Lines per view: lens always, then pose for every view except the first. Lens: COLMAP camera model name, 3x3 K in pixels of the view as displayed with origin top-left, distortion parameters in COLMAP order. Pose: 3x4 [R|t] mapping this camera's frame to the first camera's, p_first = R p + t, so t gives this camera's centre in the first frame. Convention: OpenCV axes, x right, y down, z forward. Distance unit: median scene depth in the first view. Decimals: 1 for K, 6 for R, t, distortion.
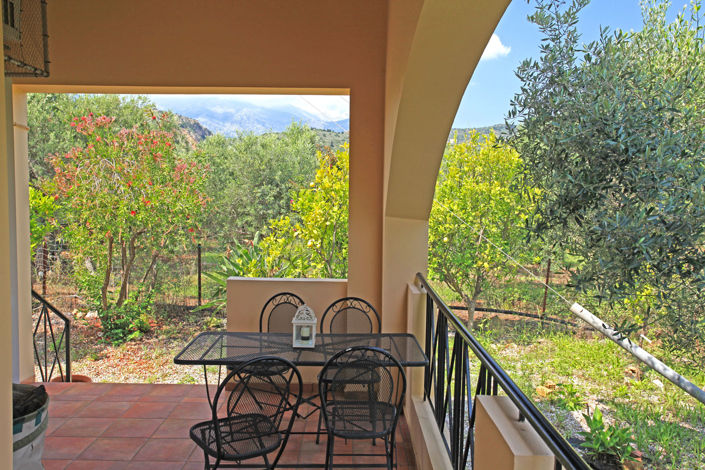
lens RADIAL K [[605.6, 0, 352.5], [0, 605.6, 235.0], [0, 0, 1]] dist [0.000165, -0.000031]
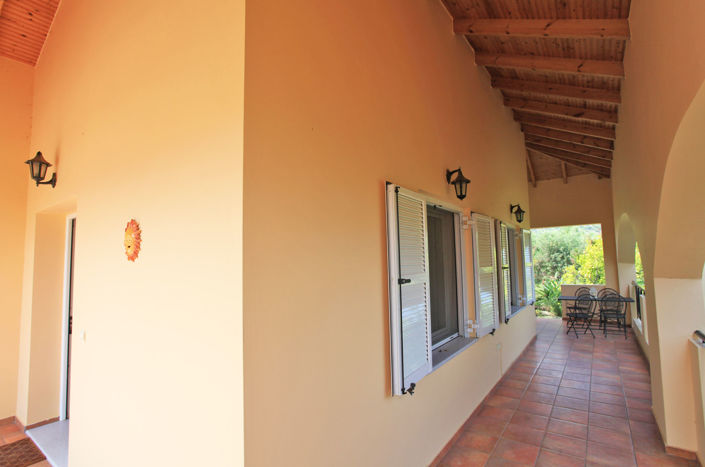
lens RADIAL K [[340.7, 0, 352.5], [0, 340.7, 233.5], [0, 0, 1]] dist [-0.001316, -0.000217]
pose [[0.805891, -0.078473, -0.586840, -0.004913], [-0.005935, 0.990057, -0.140541, 0.040824], [0.592034, 0.116744, 0.797413, -0.675922]]
